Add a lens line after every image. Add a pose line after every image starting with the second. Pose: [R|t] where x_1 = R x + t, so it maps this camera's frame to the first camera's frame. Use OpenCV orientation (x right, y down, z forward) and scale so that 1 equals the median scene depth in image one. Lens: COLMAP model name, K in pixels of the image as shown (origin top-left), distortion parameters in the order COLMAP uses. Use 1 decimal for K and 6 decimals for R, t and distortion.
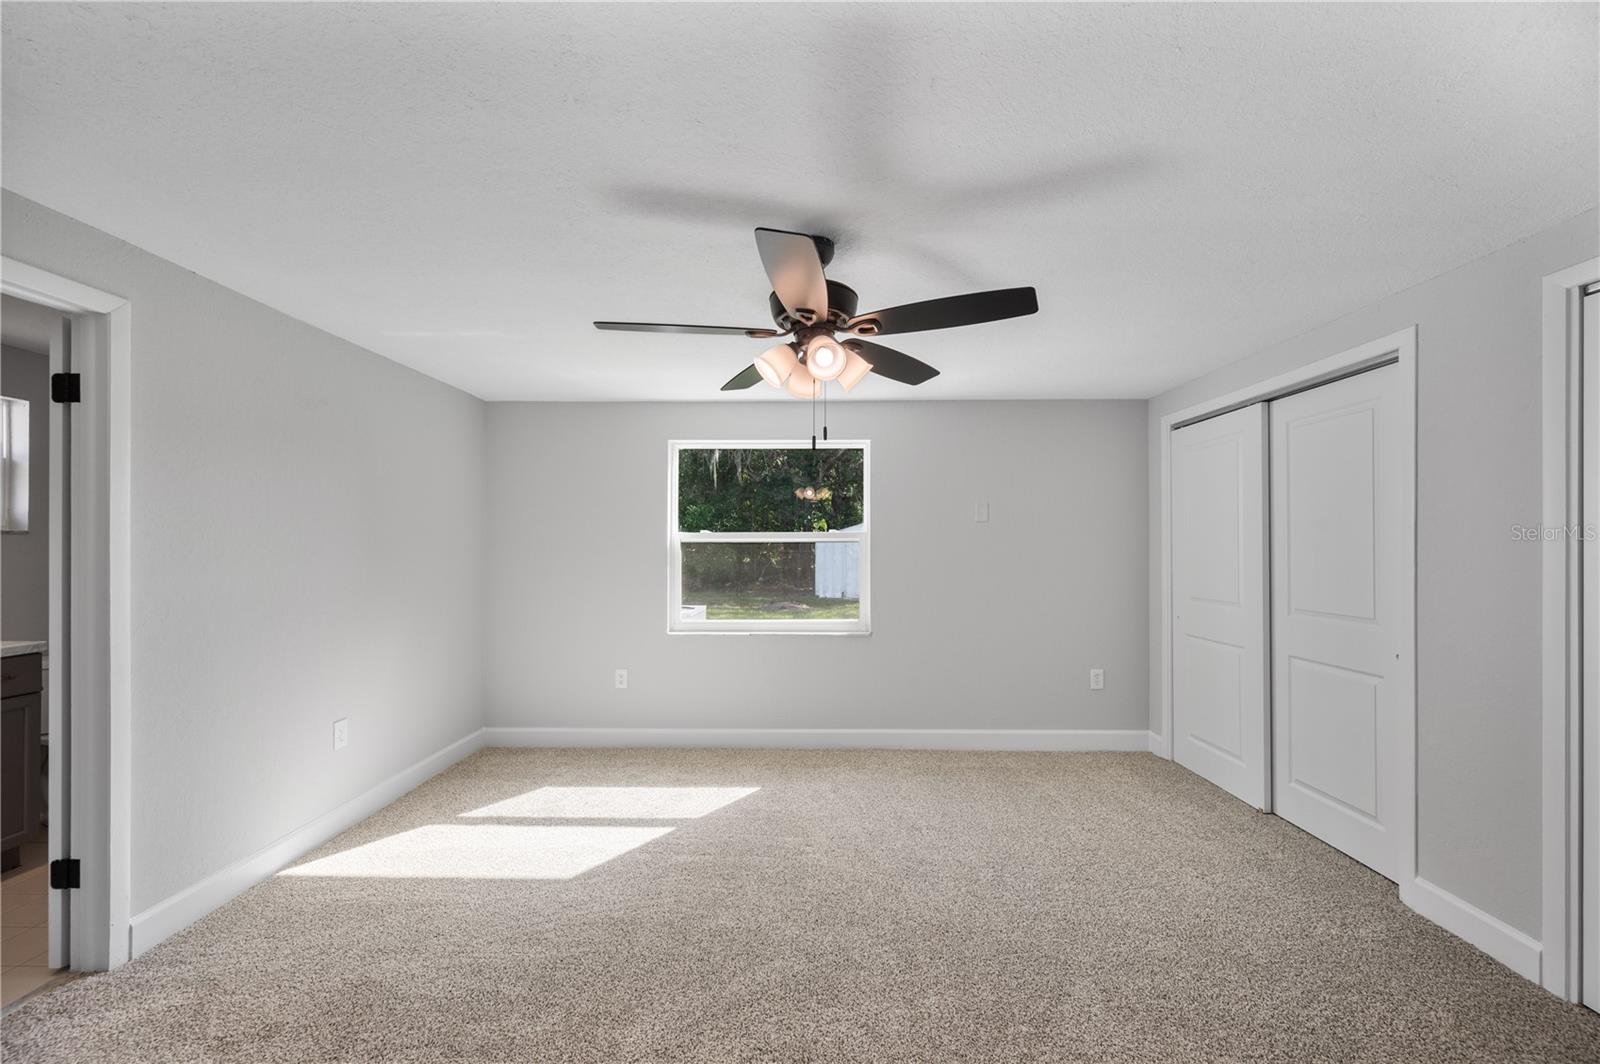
lens RADIAL K [[634.2, 0, 804.0], [0, 634.2, 542.7], [0, 0, 1]] dist [-0.014418, 0.000755]
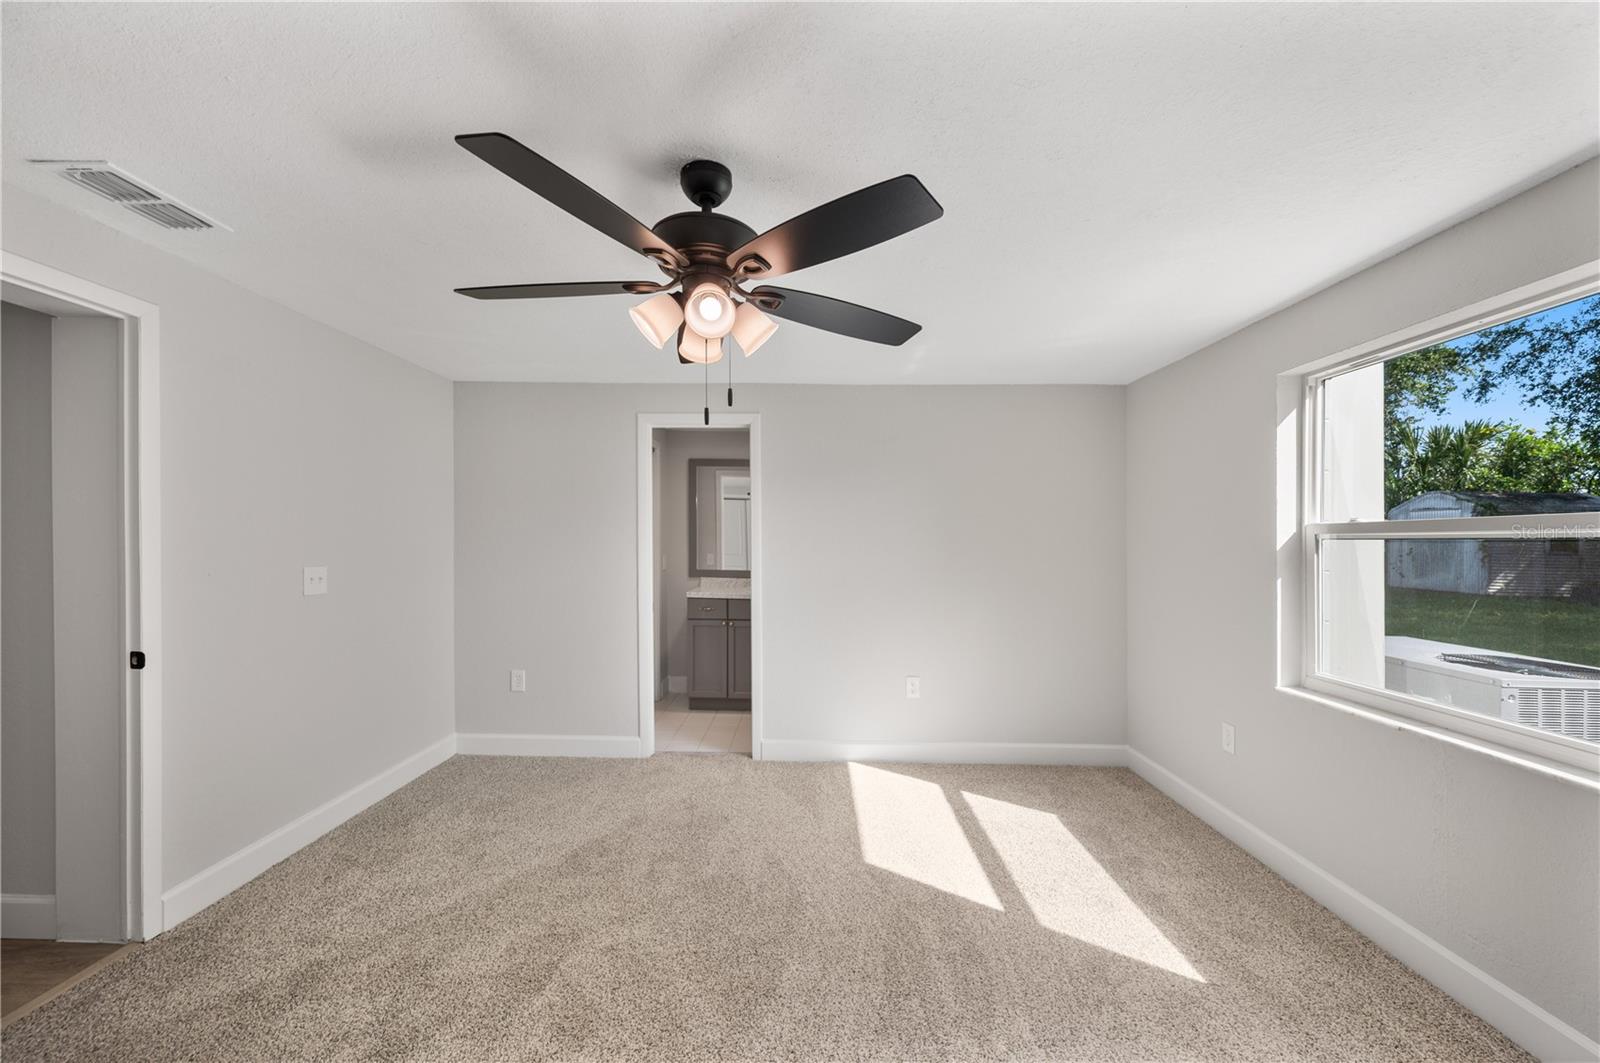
lens RADIAL K [[634.2, 0, 799.8], [0, 634.2, 537.5], [0, 0, 1]] dist [-0.014418, 0.000755]
pose [[-0.011607, -0.001863, -0.999931, 0.592869], [-0.000854, 0.999998, -0.001854, -0.006447], [0.999932, 0.000832, -0.011609, 0.780715]]
